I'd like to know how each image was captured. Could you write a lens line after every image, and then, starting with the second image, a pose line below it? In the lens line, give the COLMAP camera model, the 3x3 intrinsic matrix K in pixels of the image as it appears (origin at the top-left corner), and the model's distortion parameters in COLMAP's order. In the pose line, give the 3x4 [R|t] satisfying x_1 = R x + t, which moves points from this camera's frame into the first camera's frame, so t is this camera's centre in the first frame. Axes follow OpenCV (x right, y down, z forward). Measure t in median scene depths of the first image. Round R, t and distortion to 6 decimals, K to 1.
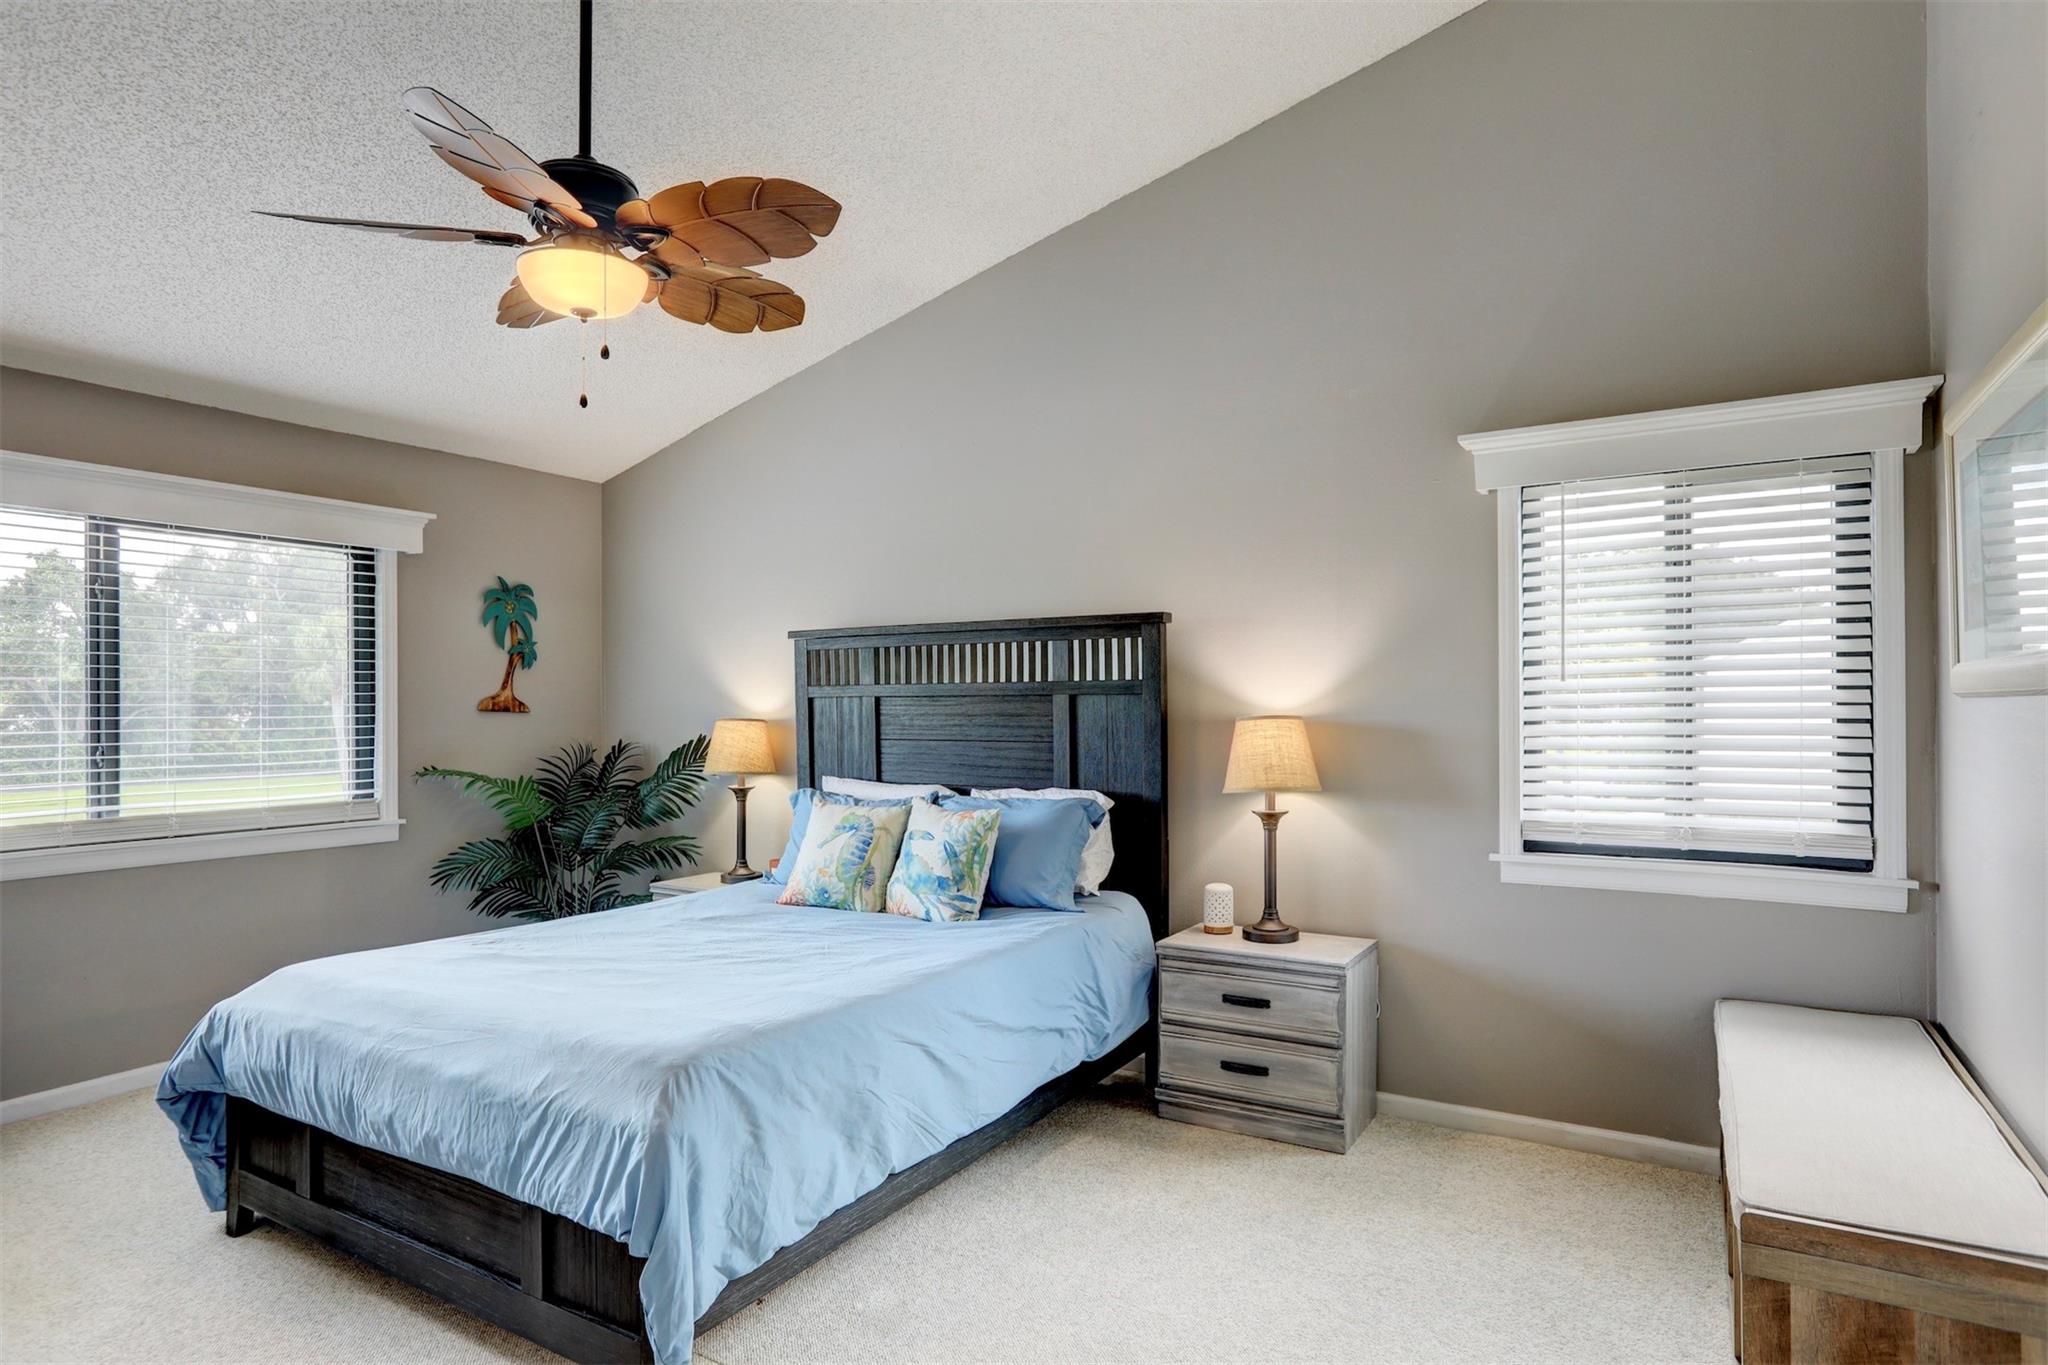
lens RADIAL K [[1126.9, 0, 1018.6], [0, 1126.9, 694.1], [0, 0, 1]] dist [-0.014658, 0.000415]
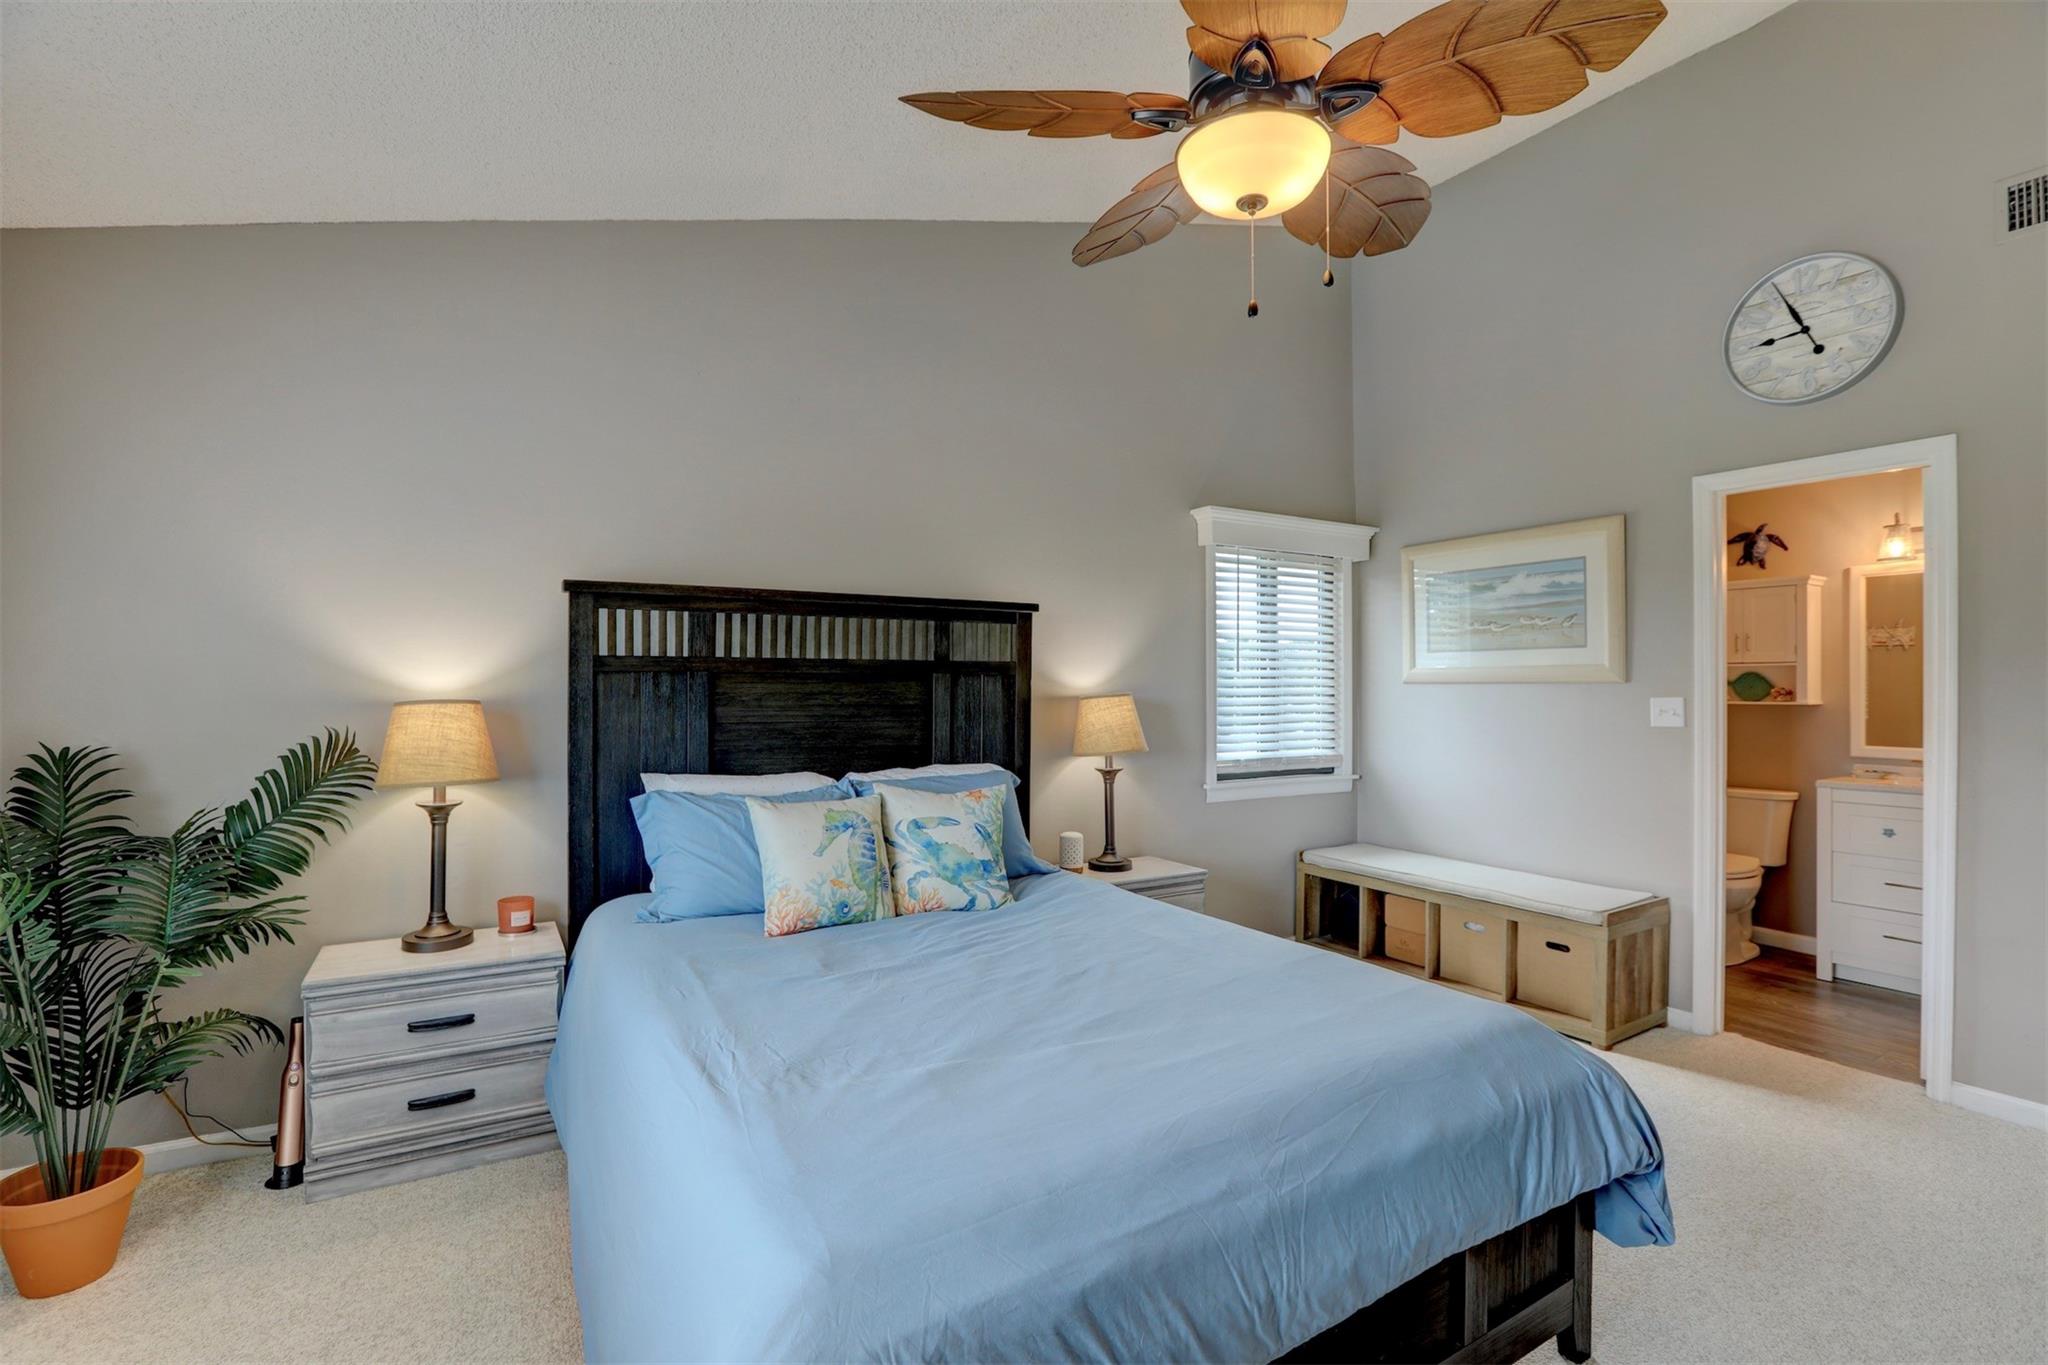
lens RADIAL K [[936.1, 0, 1020.6], [0, 936.1, 685.3], [0, 0, 1]] dist [-0.004536, -0.000168]
pose [[0.451505, 0.012259, 0.892184, -0.760969], [-0.007894, 0.999921, -0.009744, 0.021029], [-0.892234, -0.002643, 0.451566, 0.607228]]
